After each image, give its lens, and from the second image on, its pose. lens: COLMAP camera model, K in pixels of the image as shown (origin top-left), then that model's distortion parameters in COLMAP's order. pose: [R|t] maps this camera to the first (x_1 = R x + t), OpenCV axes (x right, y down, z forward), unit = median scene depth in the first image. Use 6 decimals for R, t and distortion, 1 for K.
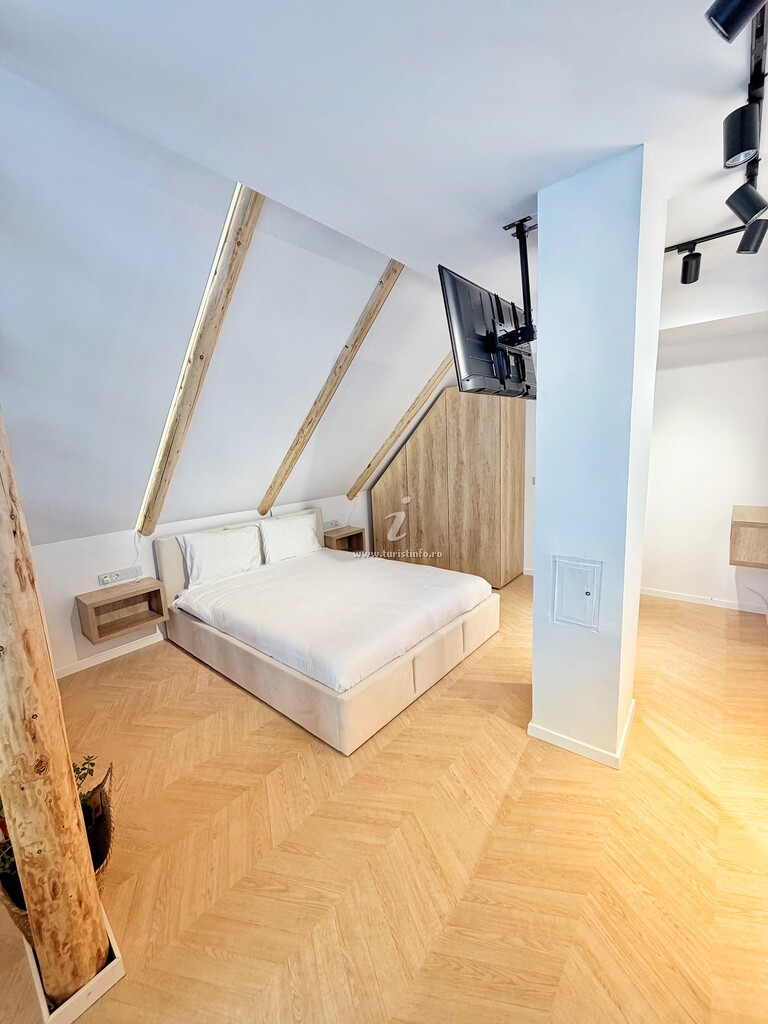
lens RADIAL K [[405.1, 0, 384.5], [0, 405.1, 507.8], [0, 0, 1]] dist [0.008844, -0.008086]
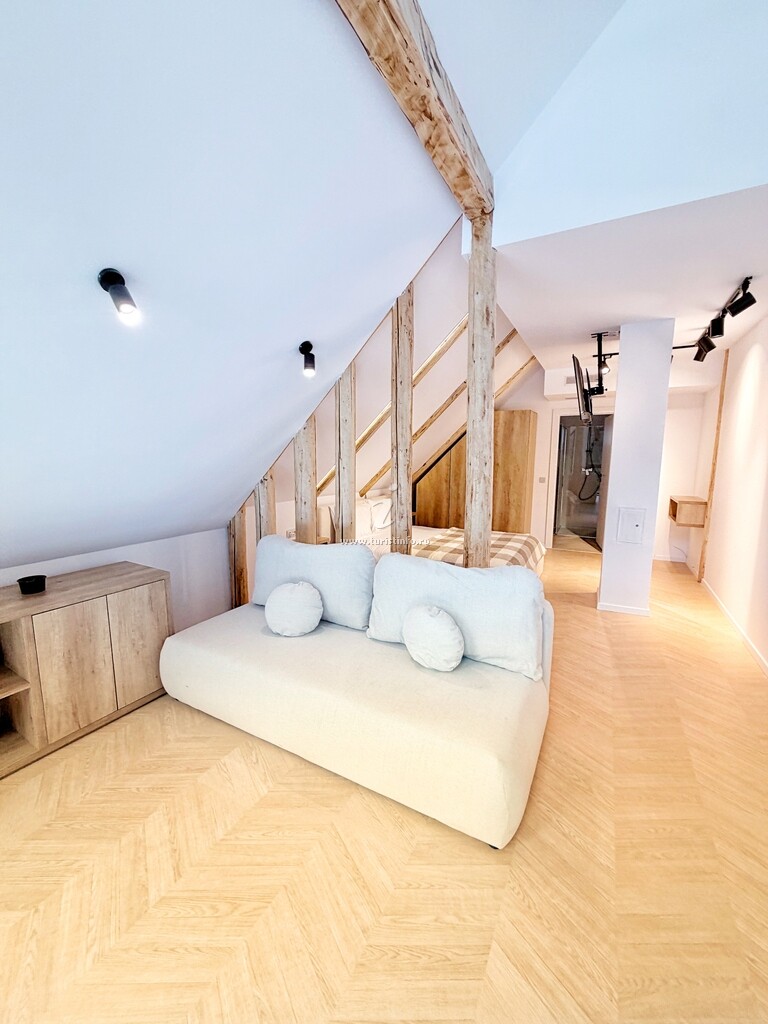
lens RADIAL K [[409.2, 0, 384.7], [0, 409.2, 506.9], [0, 0, 1]] dist [0.000777, -0.000169]
pose [[0.977934, 0.025388, 0.207365, -0.498291], [-0.018553, 0.999221, -0.034837, 0.095027], [-0.208088, 0.030221, 0.977643, -0.311171]]
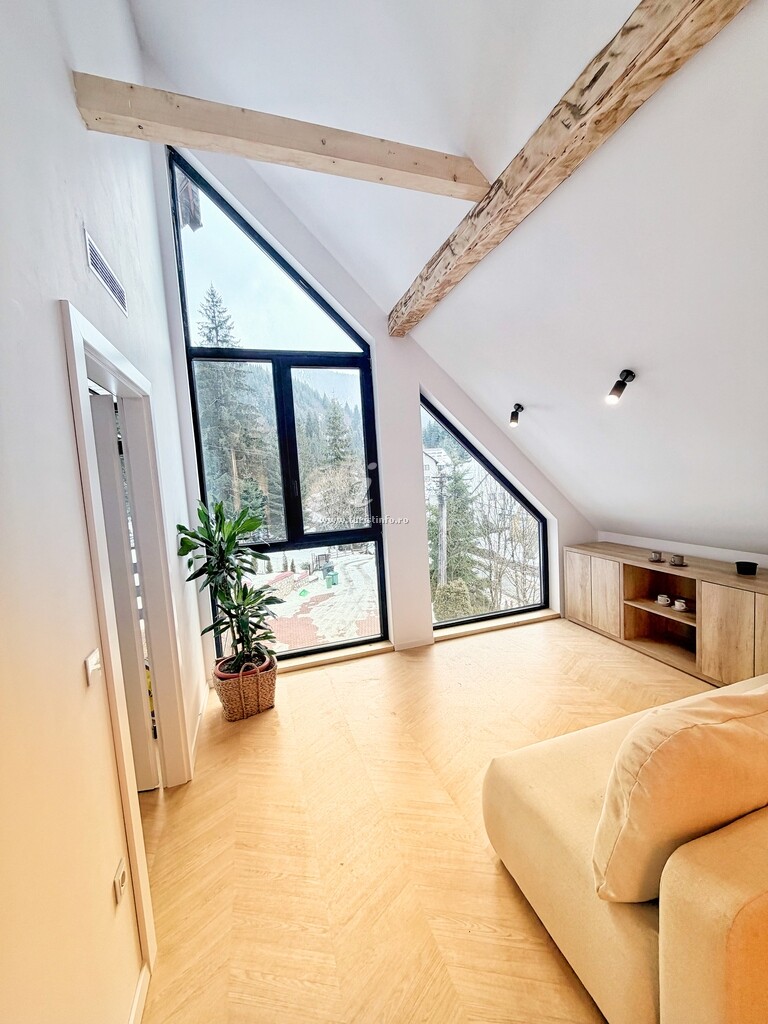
lens RADIAL K [[405.1, 0, 384.5], [0, 405.1, 507.8], [0, 0, 1]] dist [0.008844, -0.008086]
pose [[-0.519205, 0.150488, -0.841296, 4.160115], [-0.046548, 0.977935, 0.203656, -0.944957], [0.853381, 0.144900, -0.500744, 3.214626]]
